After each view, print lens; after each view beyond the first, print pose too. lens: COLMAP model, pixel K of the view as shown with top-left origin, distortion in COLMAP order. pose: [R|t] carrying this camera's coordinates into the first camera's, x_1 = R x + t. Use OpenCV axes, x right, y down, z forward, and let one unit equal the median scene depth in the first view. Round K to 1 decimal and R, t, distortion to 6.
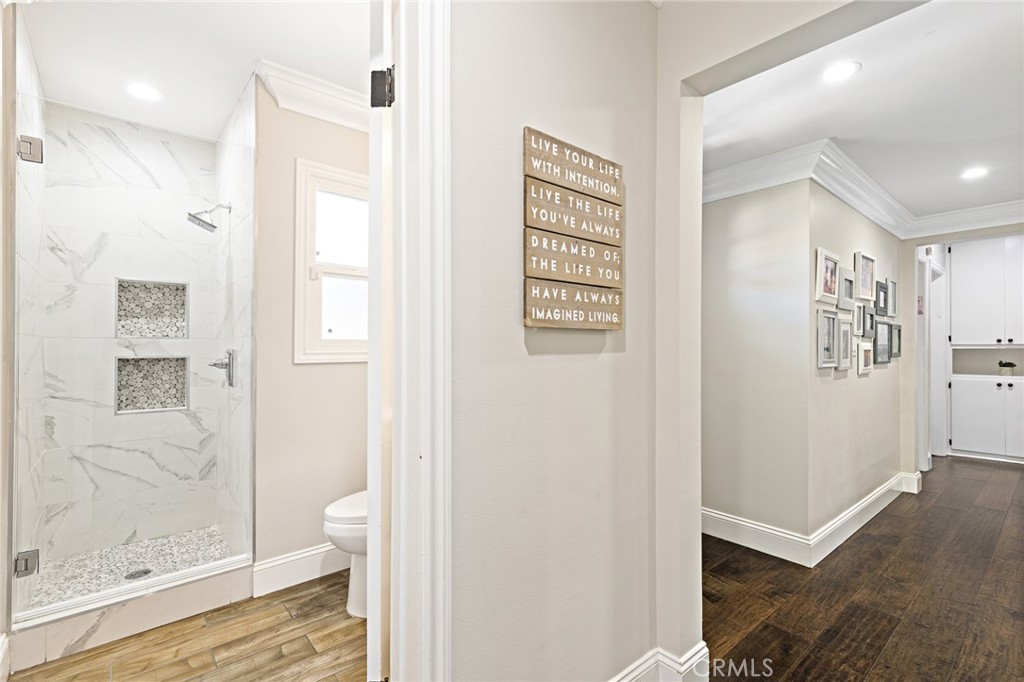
lens RADIAL K [[463.9, 0, 510.0], [0, 463.9, 342.0], [0, 0, 1]] dist [-0.001824, 0.000459]
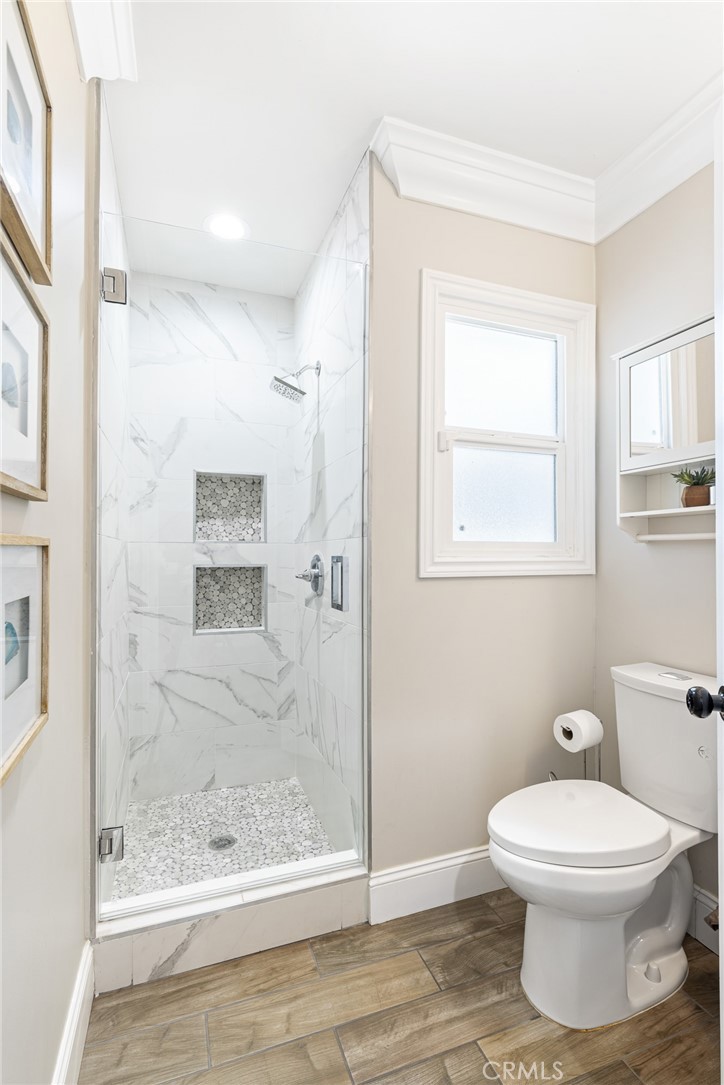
lens RADIAL K [[521.2, 0, 366.4], [0, 521.2, 545.7], [0, 0, 1]] dist [-0.018381, 0.001972]
pose [[0.936452, -0.006301, -0.350739, -0.306501], [0.004286, 0.999970, -0.006520, 0.005861], [0.350770, 0.004602, 0.936450, 0.306521]]
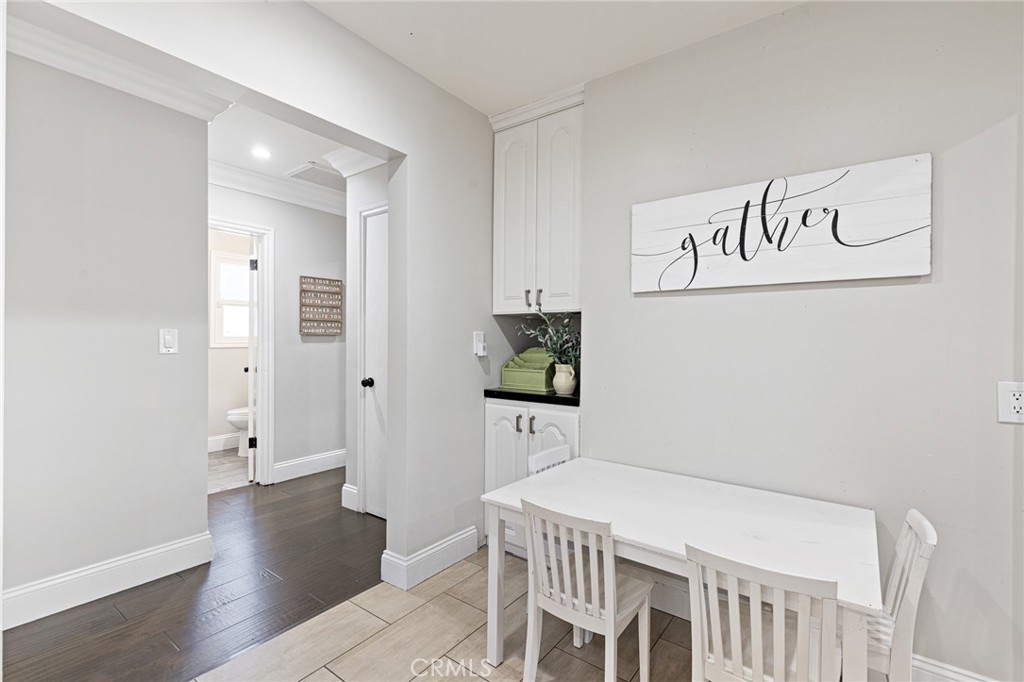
lens RADIAL K [[463.9, 0, 515.9], [0, 463.9, 339.0], [0, 0, 1]] dist [-0.001824, 0.000459]
pose [[0.973162, 0.002097, 0.230110, 0.451118], [-0.004637, 0.999934, 0.010496, -0.024756], [-0.230073, -0.011281, 0.973108, -1.528144]]
